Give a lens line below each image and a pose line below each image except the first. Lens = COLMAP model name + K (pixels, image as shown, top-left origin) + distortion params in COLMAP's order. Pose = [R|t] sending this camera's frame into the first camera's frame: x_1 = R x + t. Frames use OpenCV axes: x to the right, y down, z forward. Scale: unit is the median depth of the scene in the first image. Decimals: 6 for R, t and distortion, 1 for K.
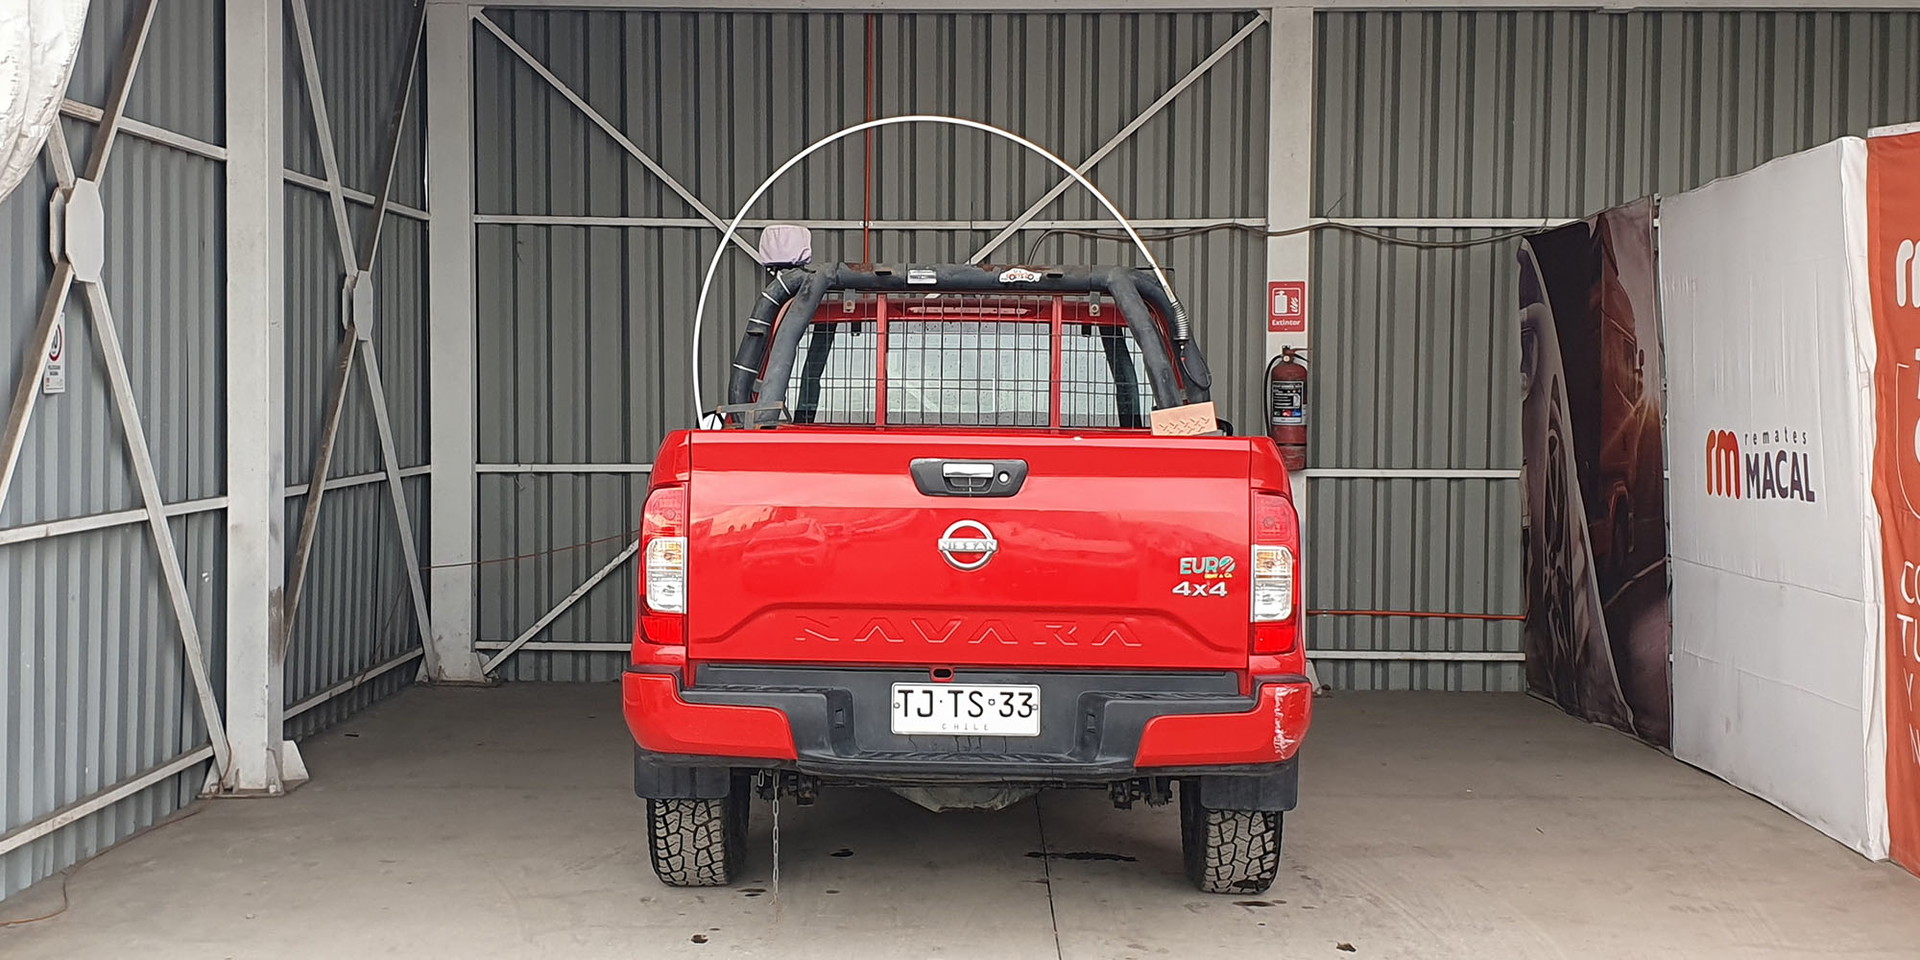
lens RADIAL K [[2333.9, 0, 917.7], [0, 2333.9, 472.9], [0, 0, 1]] dist [0.191090, 0.000000]
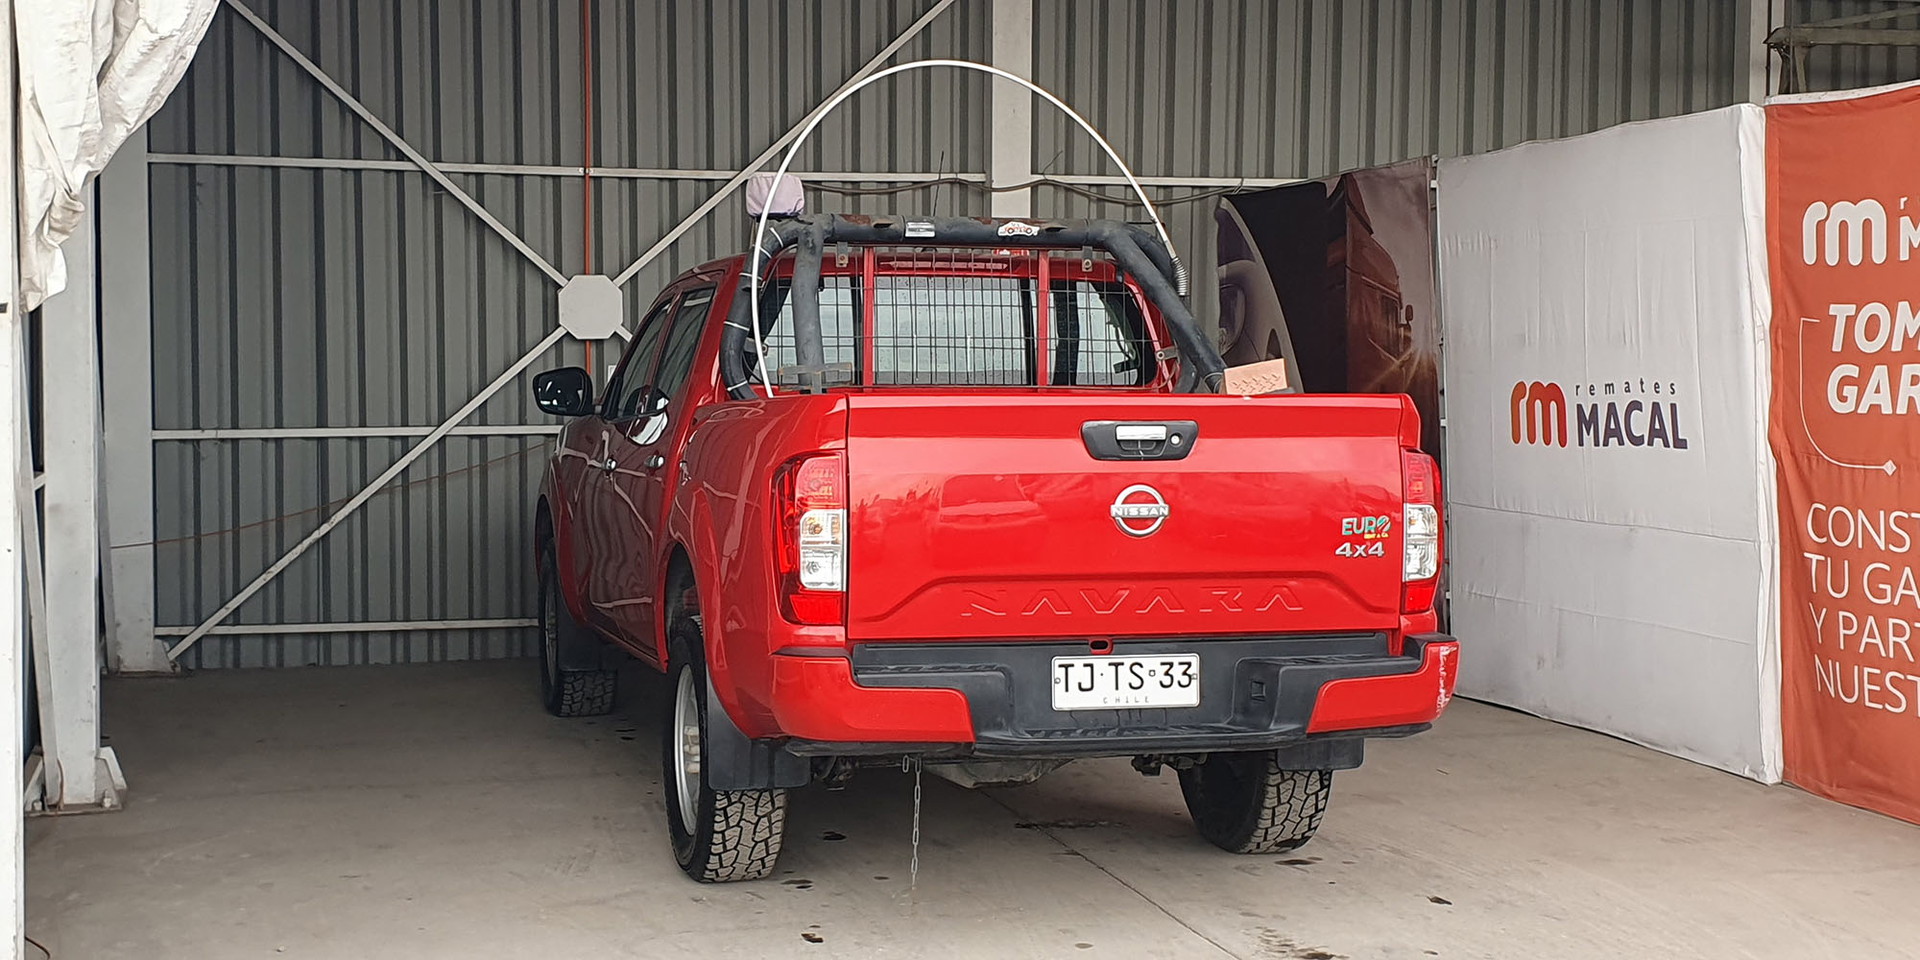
lens RADIAL K [[2346.3, 0, 900.3], [0, 2346.3, 459.5], [0, 0, 1]] dist [0.192022, 0.000000]
pose [[0.962468, -0.018153, 0.270786, -0.188415], [0.014336, 0.999768, 0.016069, -0.003992], [-0.271015, -0.011584, 0.962505, 0.053991]]
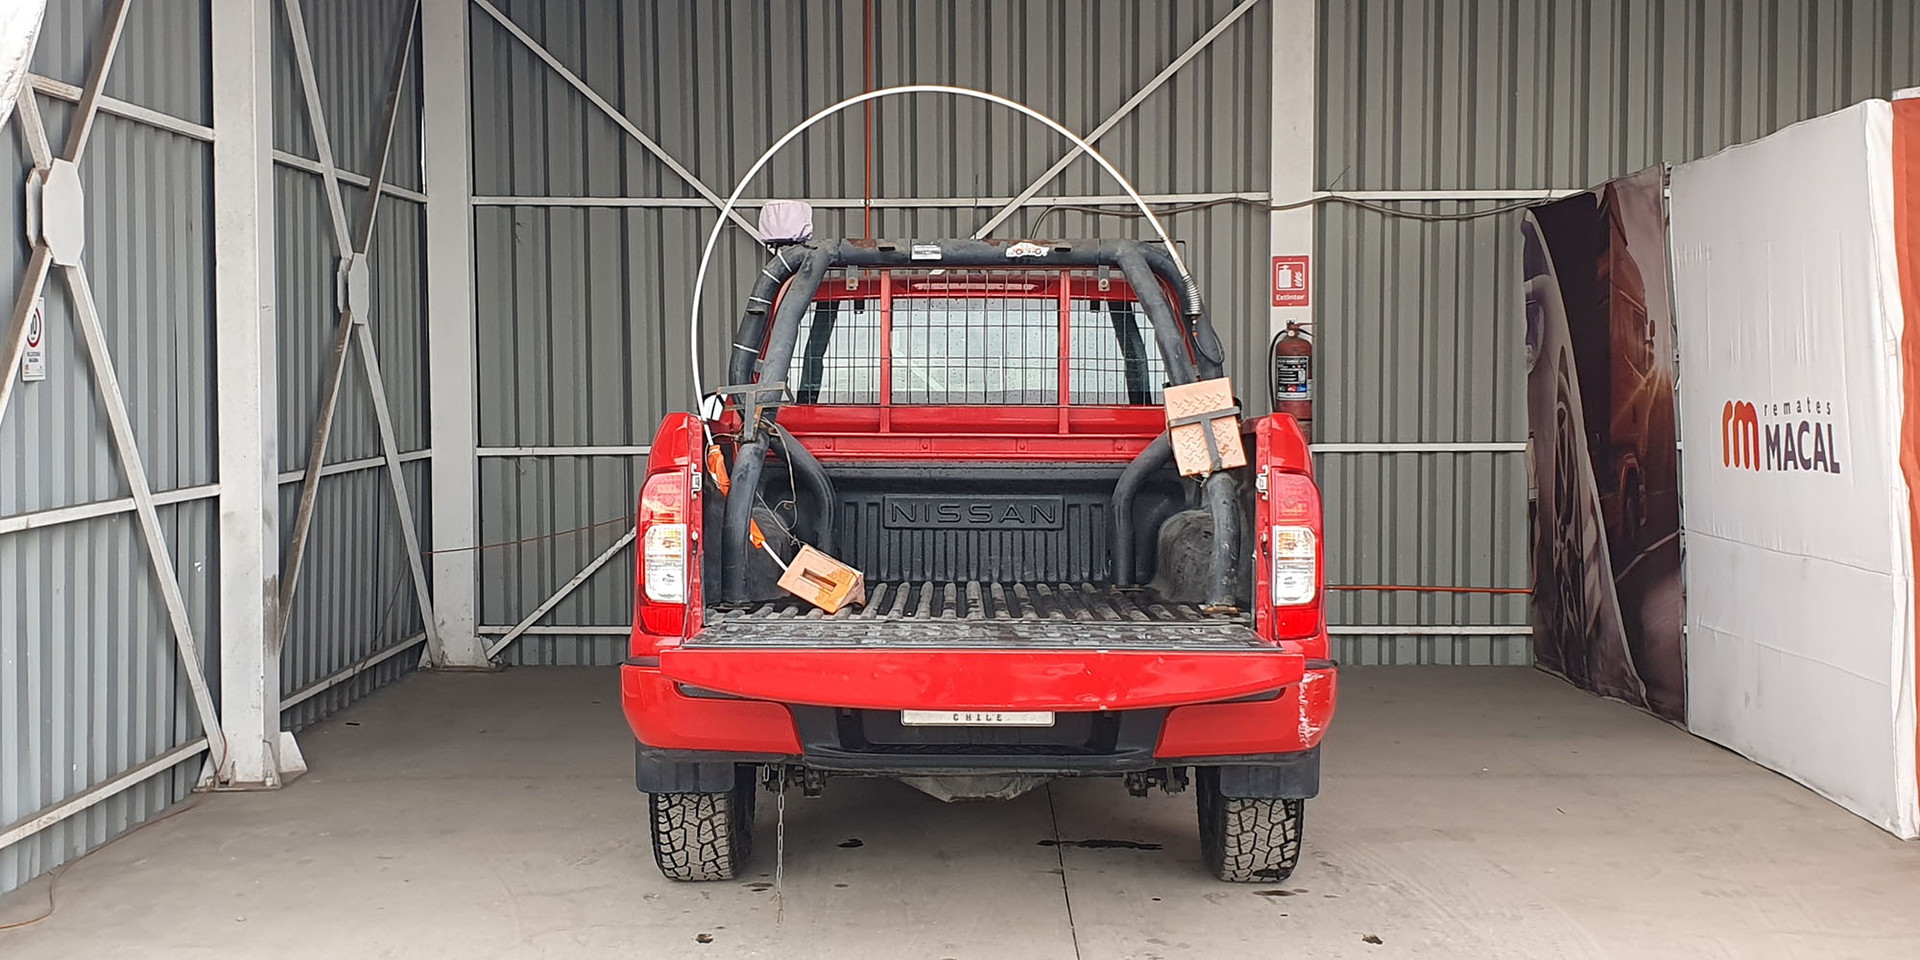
lens RADIAL K [[2276.0, 0, 930.2], [0, 2276.0, 467.8], [0, 0, 1]] dist [0.182629, 0.000000]
pose [[0.999932, -0.010405, 0.005243, -0.001800], [0.010363, 0.999914, 0.008029, -0.001235], [-0.005326, -0.007974, 0.999954, 0.035016]]
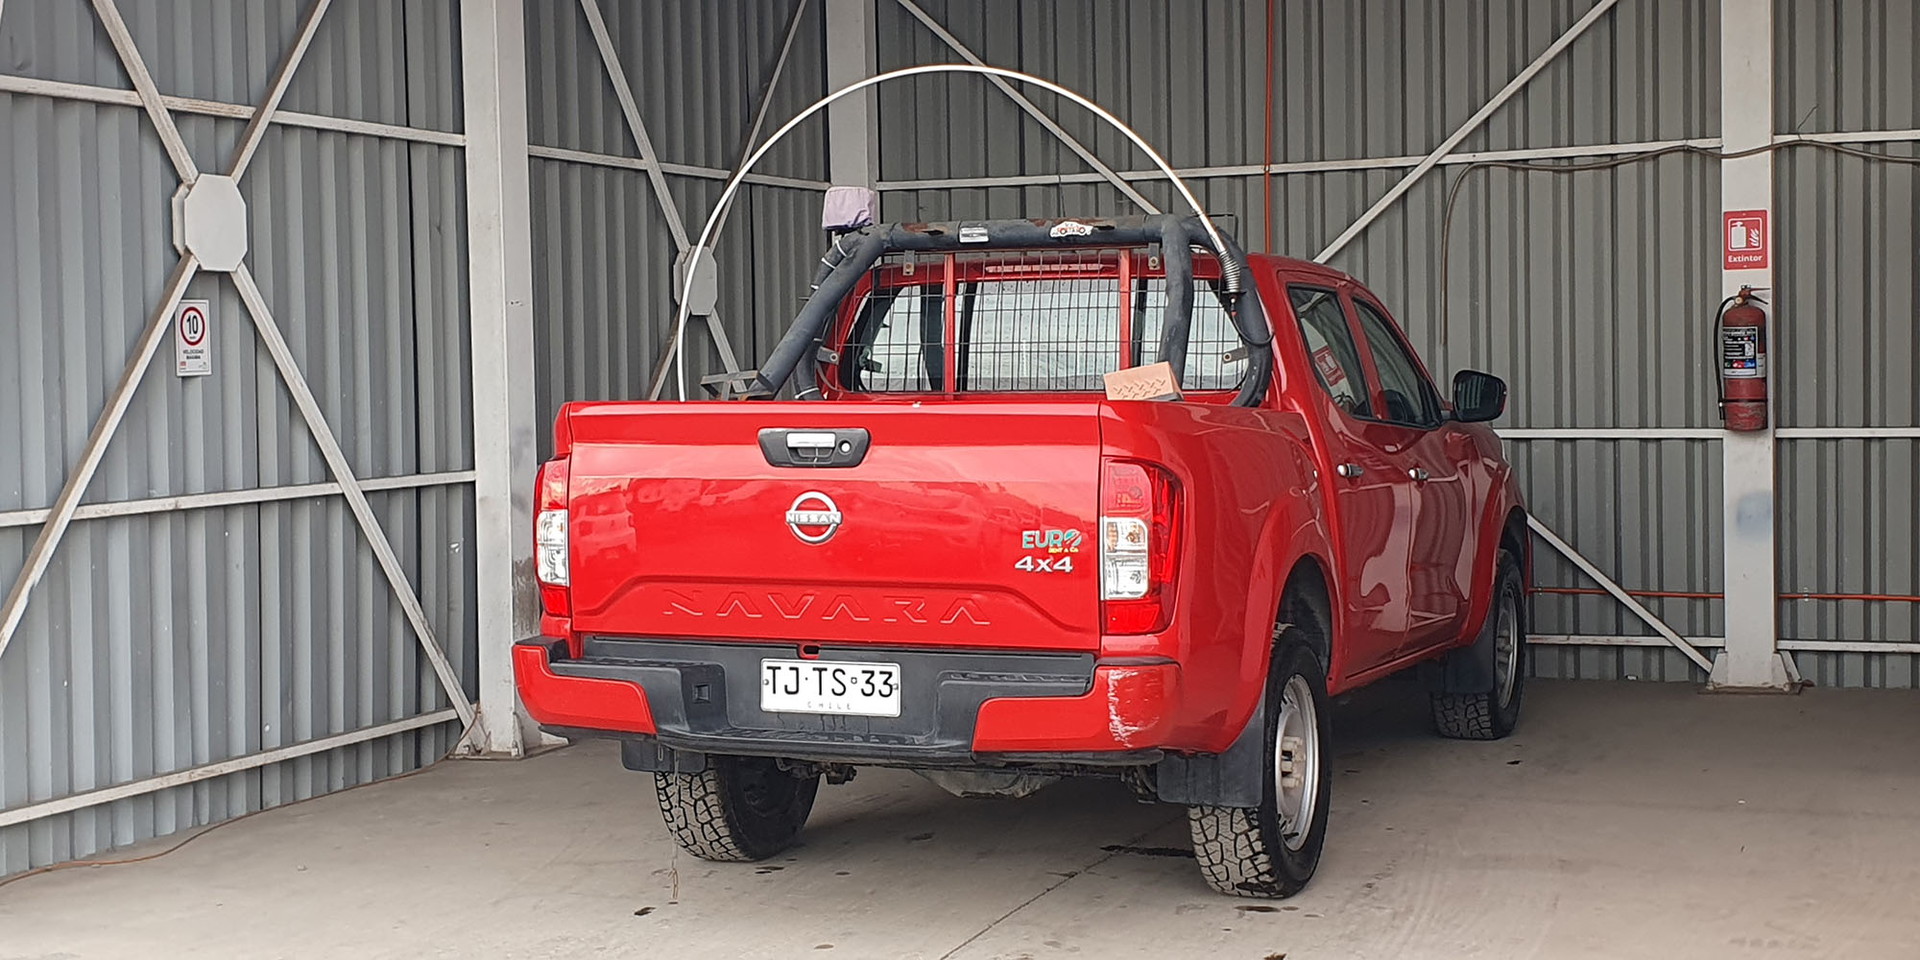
lens RADIAL K [[2541.4, 0, 967.1], [0, 2541.4, 468.9], [0, 0, 1]] dist [0.135176, 0.000000]
pose [[0.938321, -0.007041, -0.345694, 0.250523], [0.011157, 0.999889, 0.009919, 0.000610], [0.345585, -0.013165, 0.938295, 0.019397]]
